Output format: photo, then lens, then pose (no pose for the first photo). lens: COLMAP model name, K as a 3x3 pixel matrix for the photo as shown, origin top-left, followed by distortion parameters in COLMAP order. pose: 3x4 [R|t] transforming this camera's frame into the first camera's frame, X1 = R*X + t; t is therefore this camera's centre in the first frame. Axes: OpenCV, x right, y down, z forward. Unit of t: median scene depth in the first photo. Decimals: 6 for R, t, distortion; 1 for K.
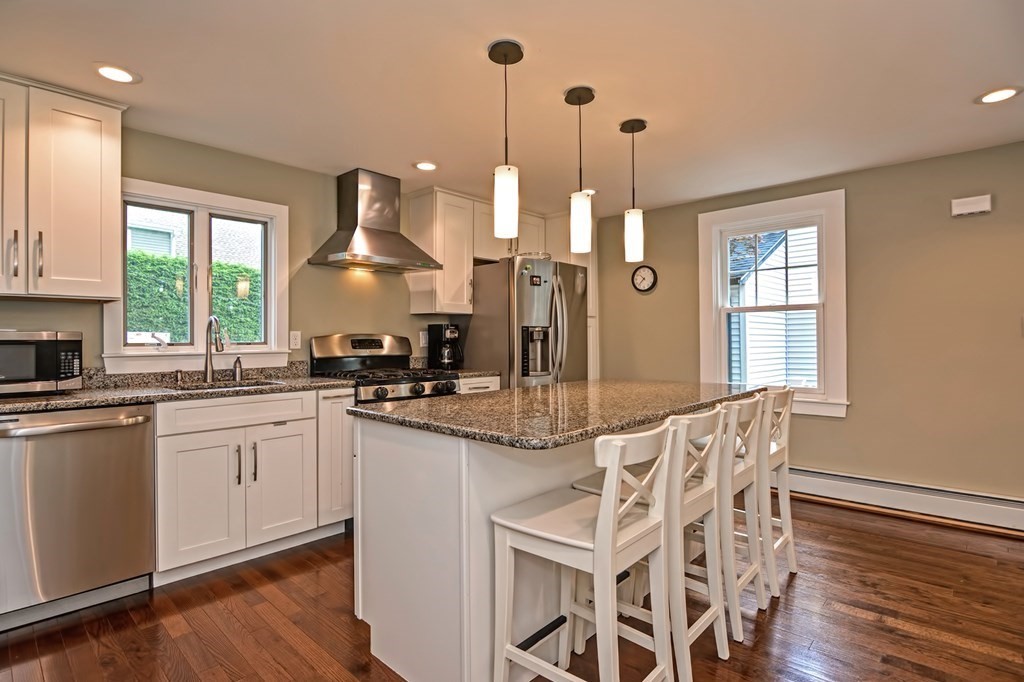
lens RADIAL K [[504.2, 0, 505.4], [0, 504.2, 338.6], [0, 0, 1]] dist [0.002841, -0.017672]
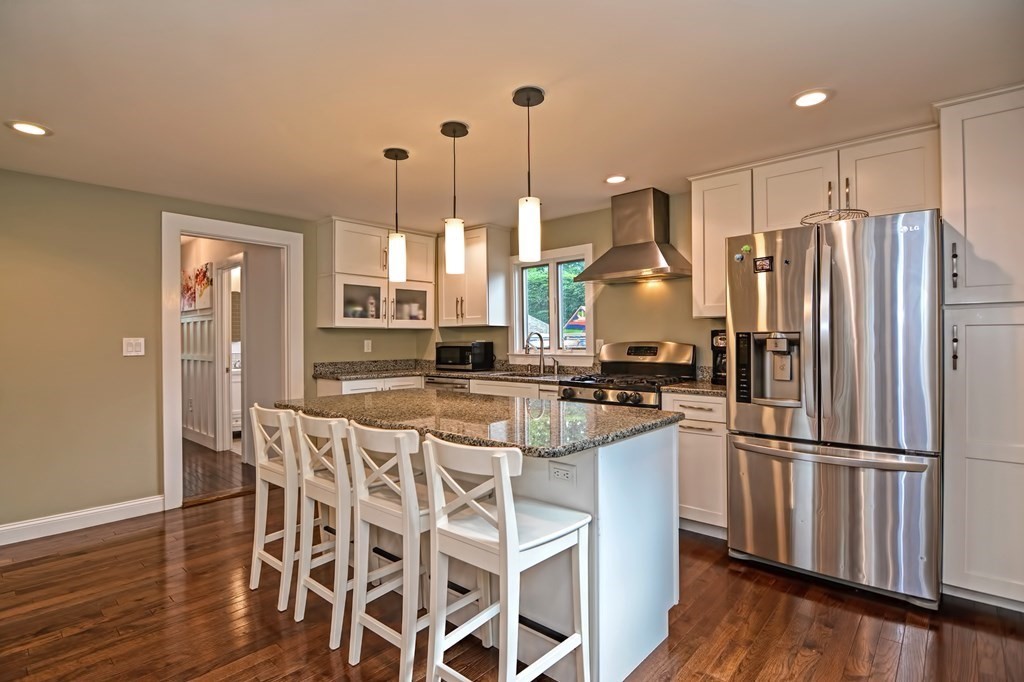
lens RADIAL K [[504.2, 0, 505.4], [0, 504.2, 338.6], [0, 0, 1]] dist [0.002841, -0.017672]
pose [[0.027346, 0.004112, -0.999618, 0.892576], [0.008302, 0.999956, 0.004341, -0.026267], [0.999592, -0.008418, 0.027311, 0.762506]]
